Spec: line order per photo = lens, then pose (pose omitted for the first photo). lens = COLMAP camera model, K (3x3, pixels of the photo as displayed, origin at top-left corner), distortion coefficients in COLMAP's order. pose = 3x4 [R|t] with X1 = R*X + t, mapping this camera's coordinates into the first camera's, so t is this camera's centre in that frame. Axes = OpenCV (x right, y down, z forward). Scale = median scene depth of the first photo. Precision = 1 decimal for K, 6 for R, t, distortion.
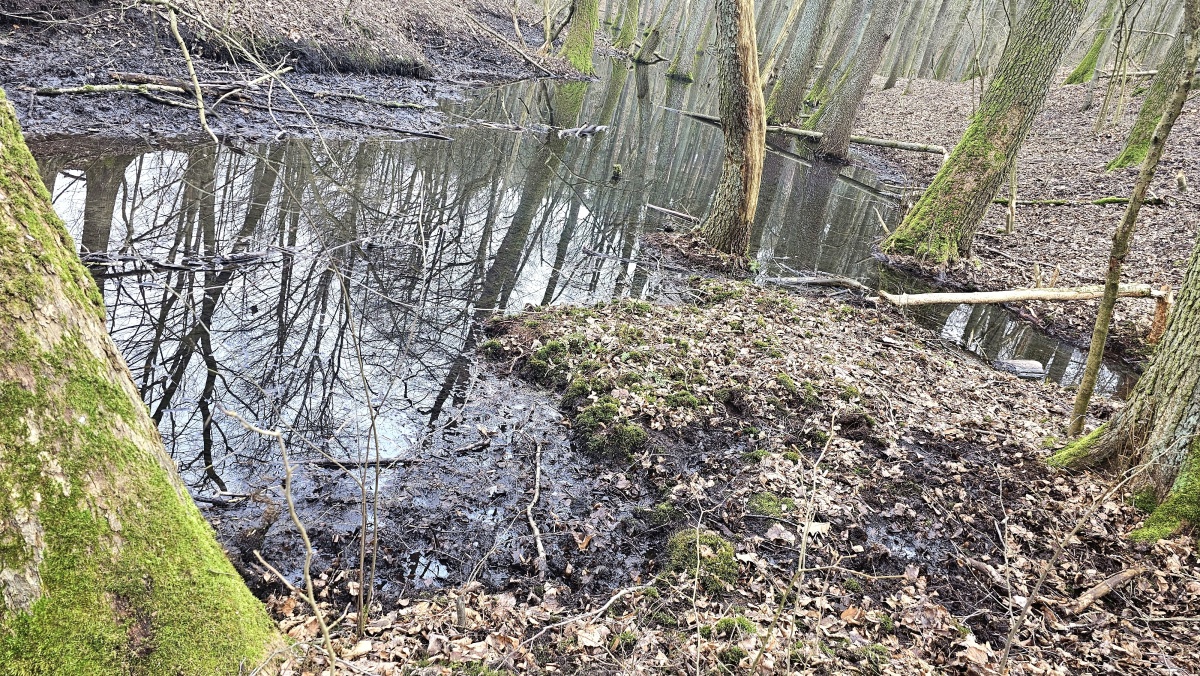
lens RADIAL K [[827.7, 0, 600.0], [0, 827.7, 338.0], [0, 0, 1]] dist [0.082661, -0.084074]
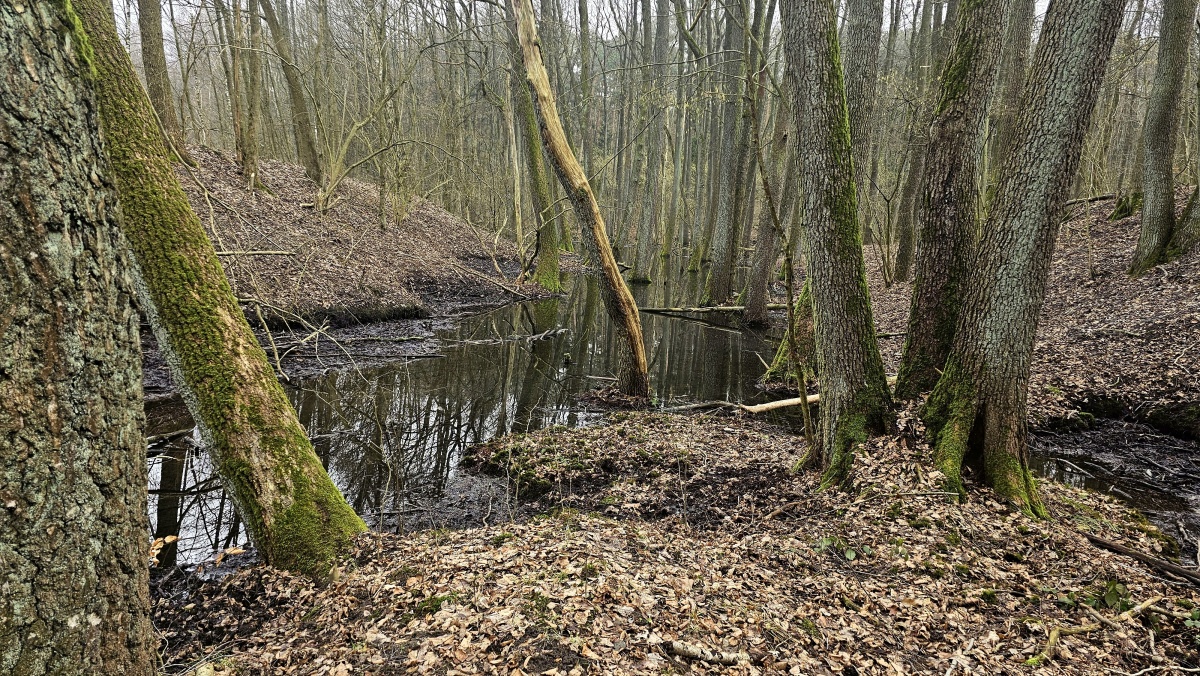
lens RADIAL K [[827.7, 0, 600.0], [0, 827.7, 338.0], [0, 0, 1]] dist [0.082661, -0.084074]
pose [[0.986436, -0.164039, -0.005890, 0.109483], [0.157824, 0.957703, -0.240616, 0.129060], [0.045111, 0.236423, 0.970602, -0.408288]]
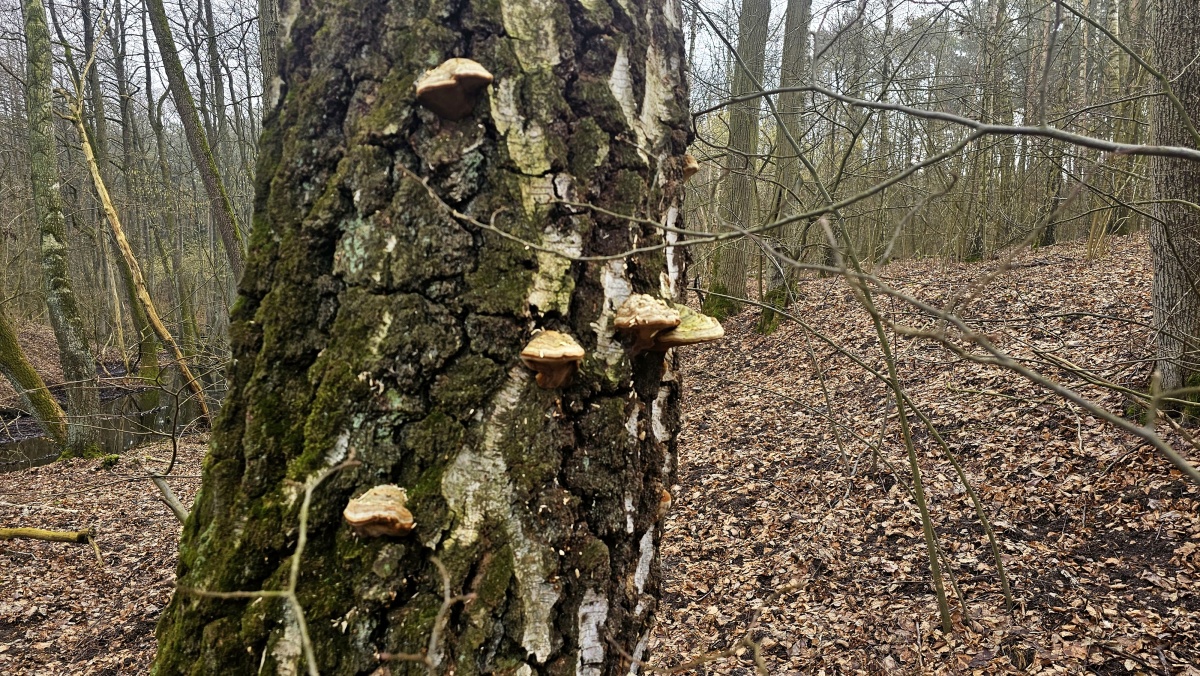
lens RADIAL K [[827.7, 0, 600.0], [0, 827.7, 338.0], [0, 0, 1]] dist [0.082661, -0.084074]
pose [[0.875316, -0.234526, 0.422871, 0.186417], [0.346298, 0.914389, -0.209690, 0.720082], [-0.337491, 0.329984, 0.881595, -2.289800]]
